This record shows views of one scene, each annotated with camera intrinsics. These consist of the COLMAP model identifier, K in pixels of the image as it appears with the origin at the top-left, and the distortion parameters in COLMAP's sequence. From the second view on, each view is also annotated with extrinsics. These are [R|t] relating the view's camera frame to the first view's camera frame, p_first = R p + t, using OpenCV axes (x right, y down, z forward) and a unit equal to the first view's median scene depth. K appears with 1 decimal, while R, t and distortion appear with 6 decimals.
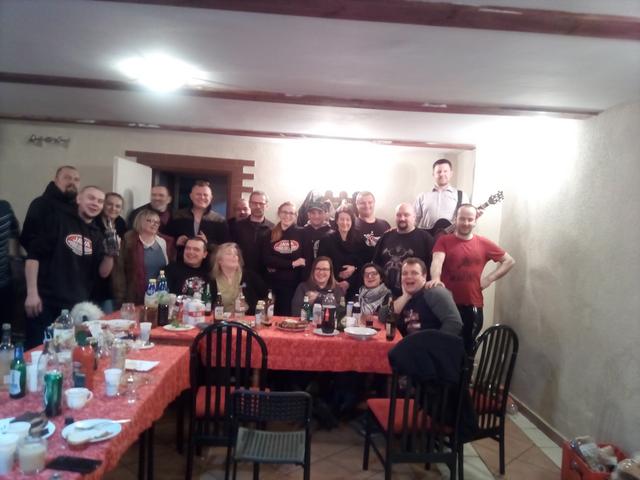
lens RADIAL K [[466.6, 0, 318.8], [0, 466.6, 261.1], [0, 0, 1]] dist [0.086856, -0.001144]
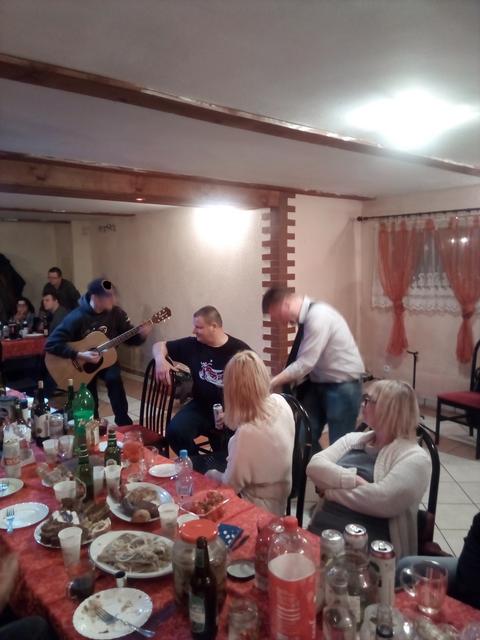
lens RADIAL K [[507.4, 0, 234.9], [0, 507.4, 322.2], [0, 0, 1]] dist [0.070532, -0.119911]
pose [[0.776510, -0.142806, 0.613709, -0.503741], [0.109610, 0.989743, 0.091620, 0.002644], [-0.620498, -0.003875, 0.784198, -1.020530]]
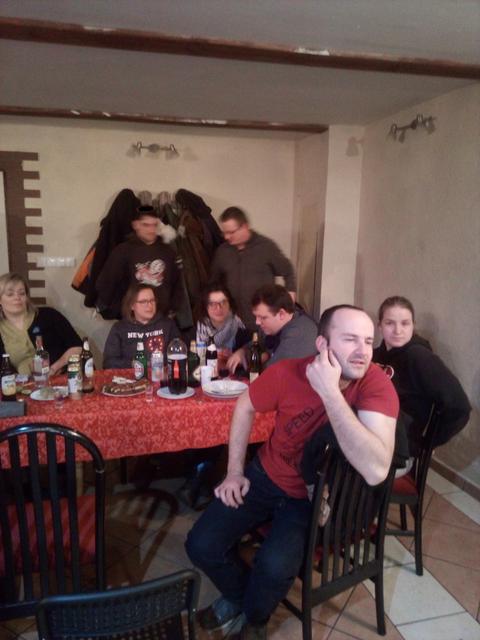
lens RADIAL K [[491.1, 0, 223.2], [0, 491.1, 314.4], [0, 0, 1]] dist [0.052749, -0.013324]
pose [[0.976056, -0.089027, 0.198468, -0.050839], [0.070314, 0.992557, 0.099430, -0.034837], [-0.205843, -0.083094, 0.975051, 0.267753]]
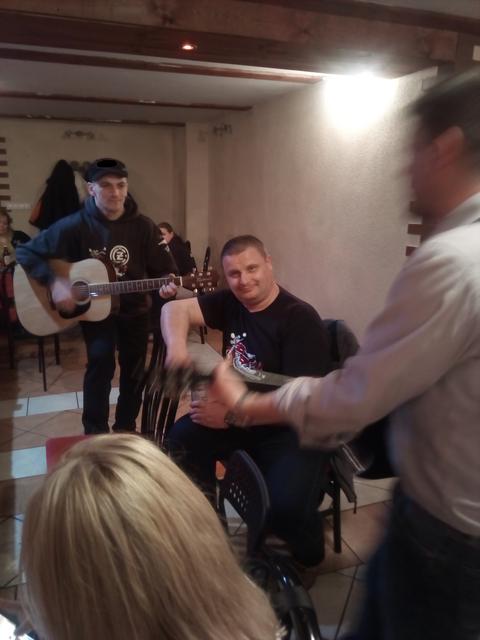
lens RADIAL K [[507.4, 0, 229.0], [0, 507.4, 318.8], [0, 0, 1]] dist [0.070532, -0.119911]
pose [[0.950267, -0.125639, 0.284969, -0.043783], [0.073843, 0.979818, 0.185750, 0.047062], [-0.302555, -0.155469, 0.940367, -0.637917]]
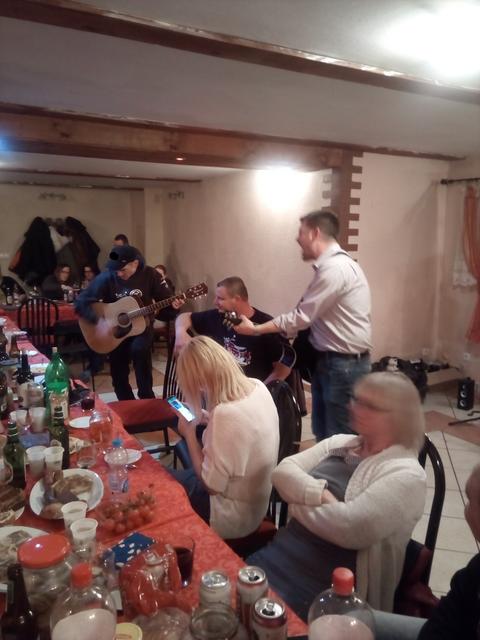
lens RADIAL K [[507.4, 0, 236.7], [0, 507.4, 320.4], [0, 0, 1]] dist [0.070532, -0.119911]
pose [[0.887213, -0.130627, 0.442481, -0.308326], [0.086167, 0.989120, 0.119232, 0.032594], [-0.453241, -0.067657, 0.888816, -1.012512]]
